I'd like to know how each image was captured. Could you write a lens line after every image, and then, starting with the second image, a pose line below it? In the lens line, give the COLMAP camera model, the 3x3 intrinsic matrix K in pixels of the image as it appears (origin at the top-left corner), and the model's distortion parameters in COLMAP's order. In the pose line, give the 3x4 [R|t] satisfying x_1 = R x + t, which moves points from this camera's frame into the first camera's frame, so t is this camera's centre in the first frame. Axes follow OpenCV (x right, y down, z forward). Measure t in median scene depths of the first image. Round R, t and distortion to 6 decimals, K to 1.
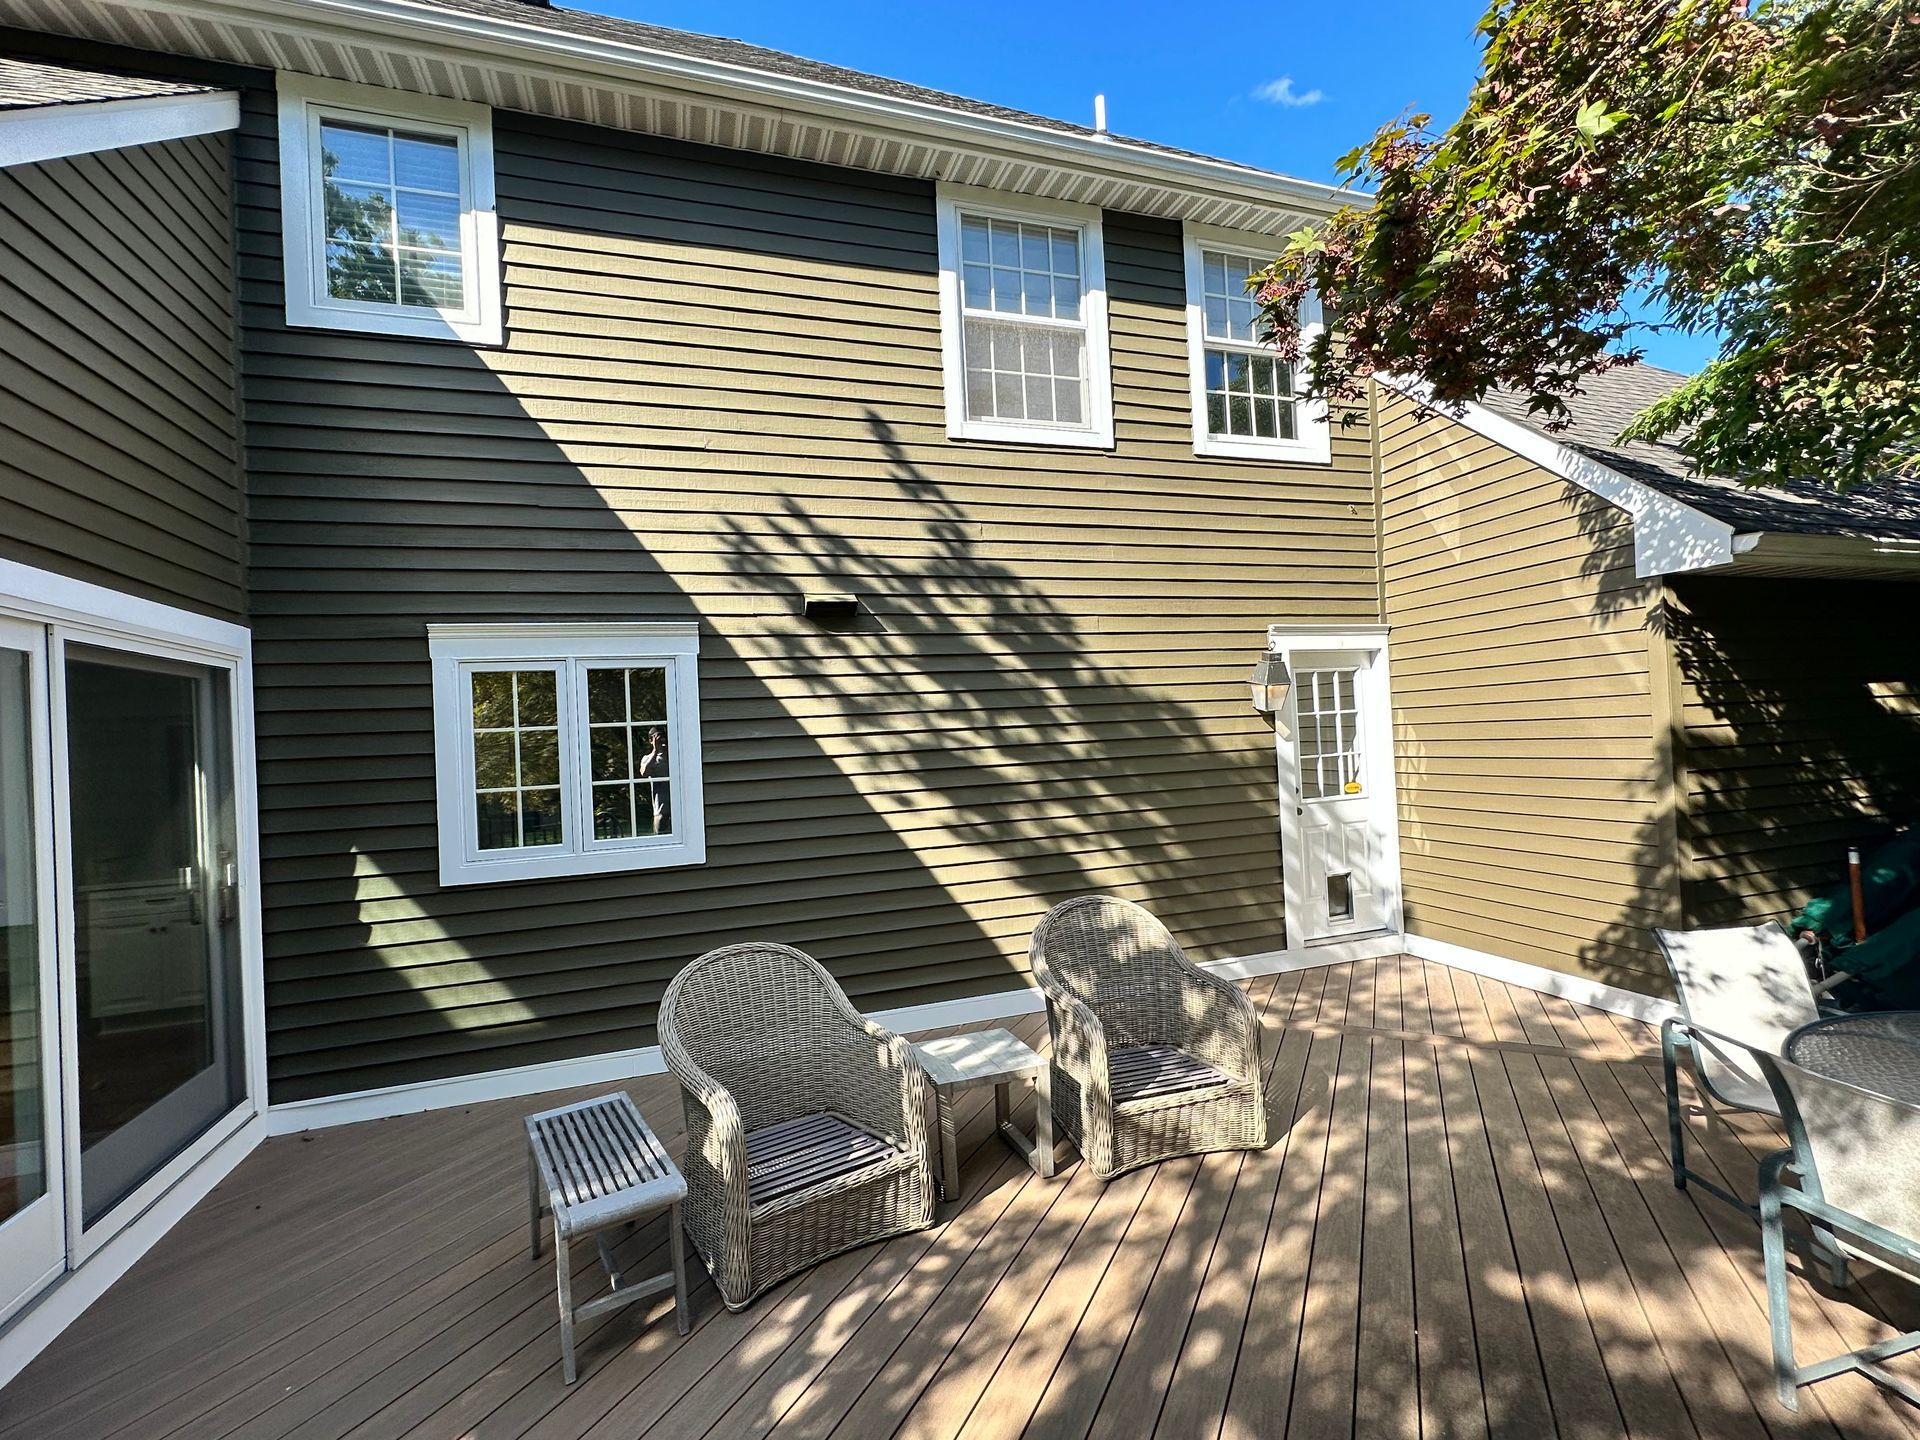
lens RADIAL K [[849.0, 0, 960.0], [0, 849.0, 720.0], [0, 0, 1]] dist [-0.003317, -0.000080]
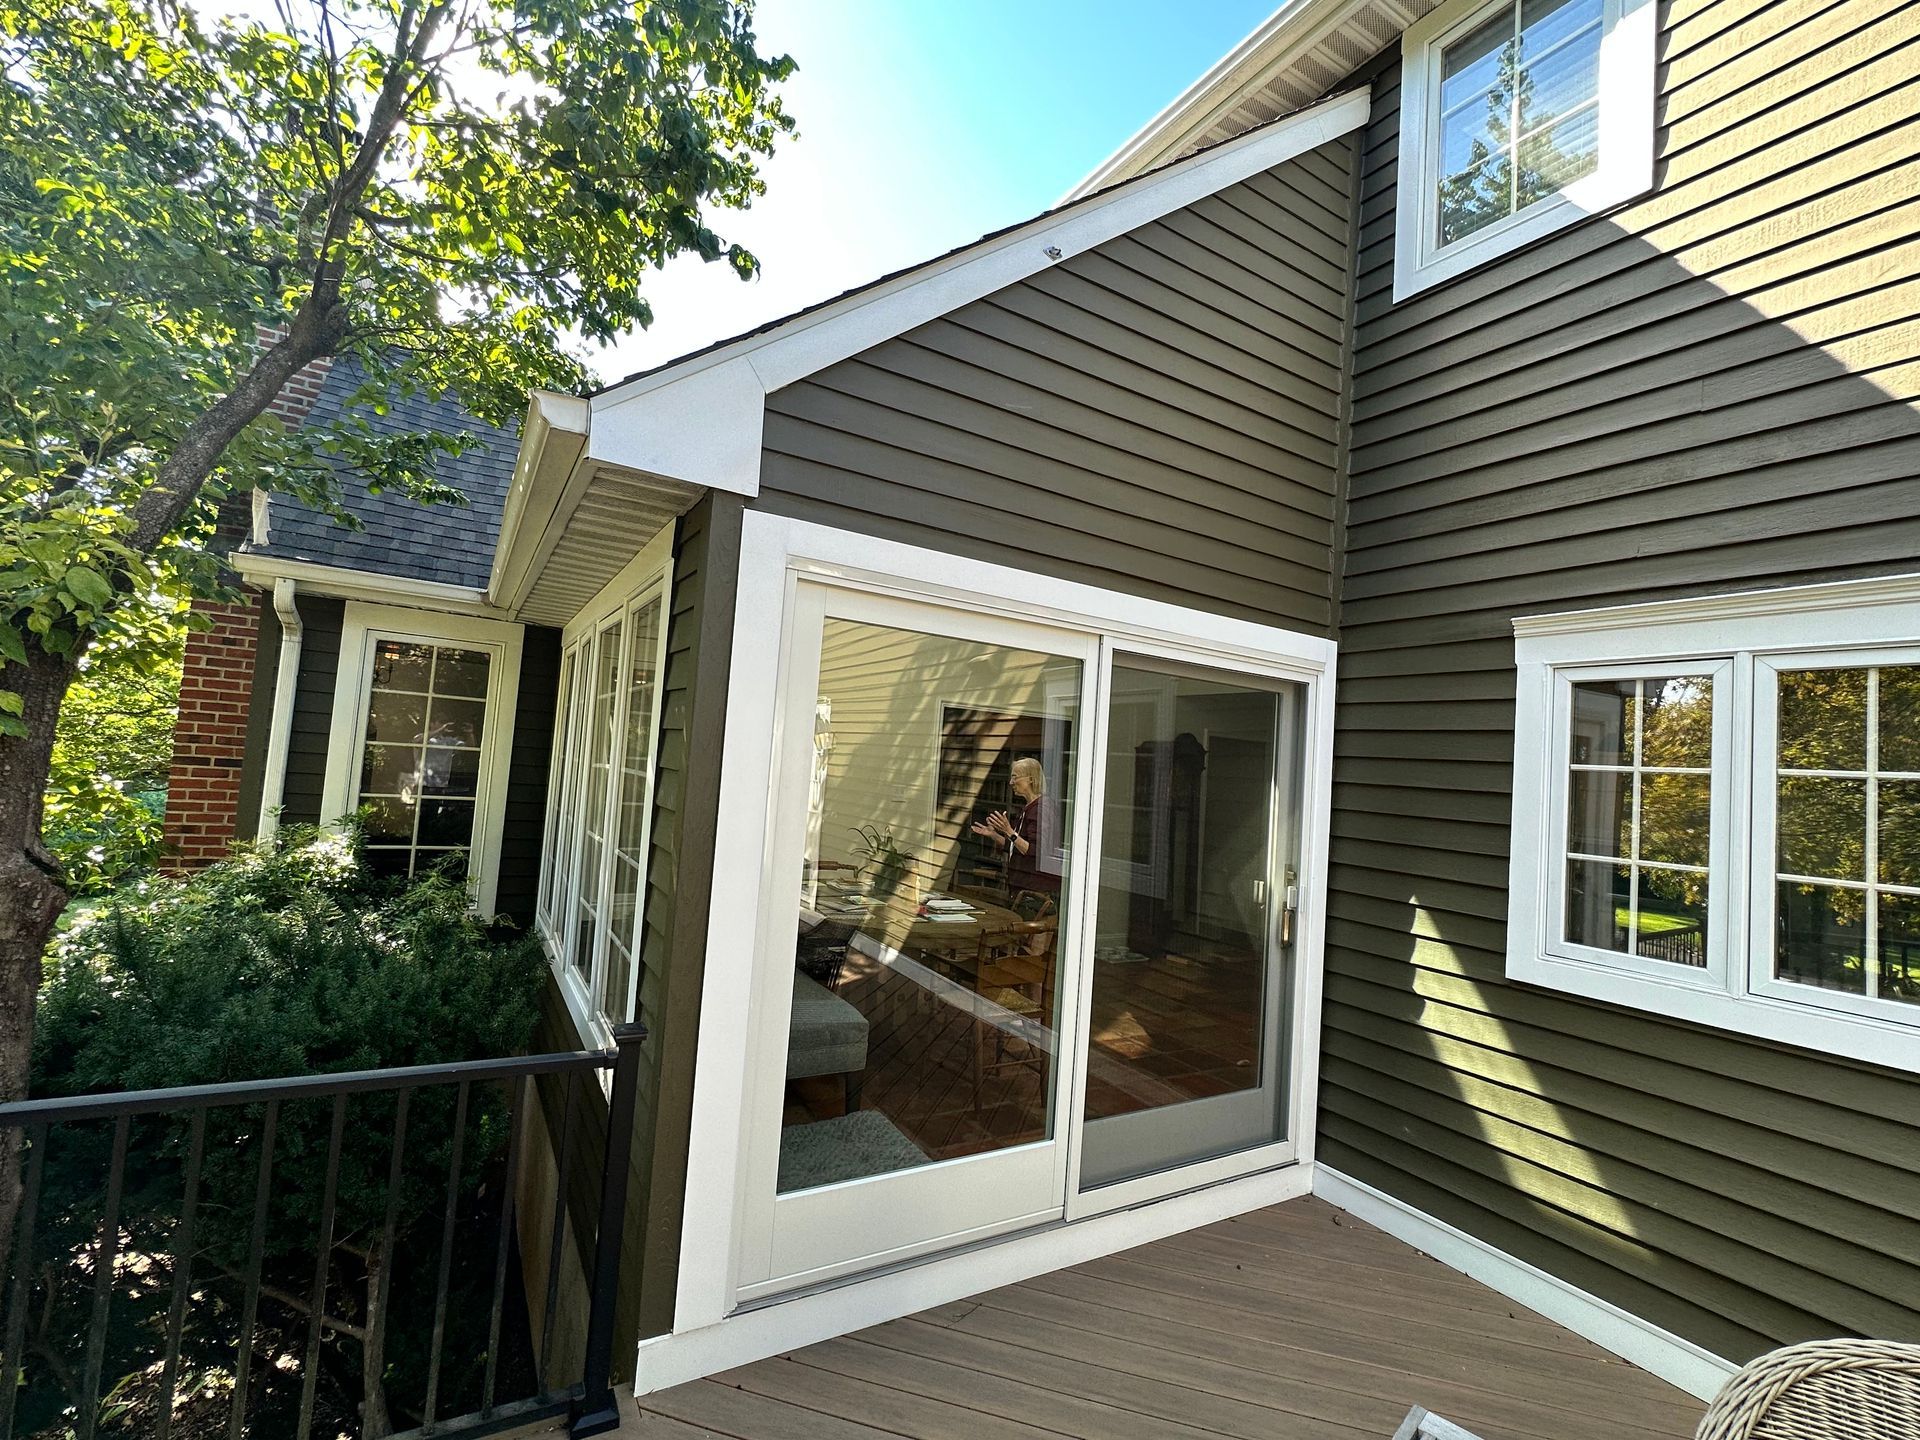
lens RADIAL K [[849.0, 0, 960.0], [0, 849.0, 720.0], [0, 0, 1]] dist [-0.003317, -0.000080]
pose [[0.215734, 0.007252, -0.976425, -0.009372], [-0.066900, 0.997732, -0.007371, 0.014231], [0.974158, 0.066913, 0.215730, 0.388282]]
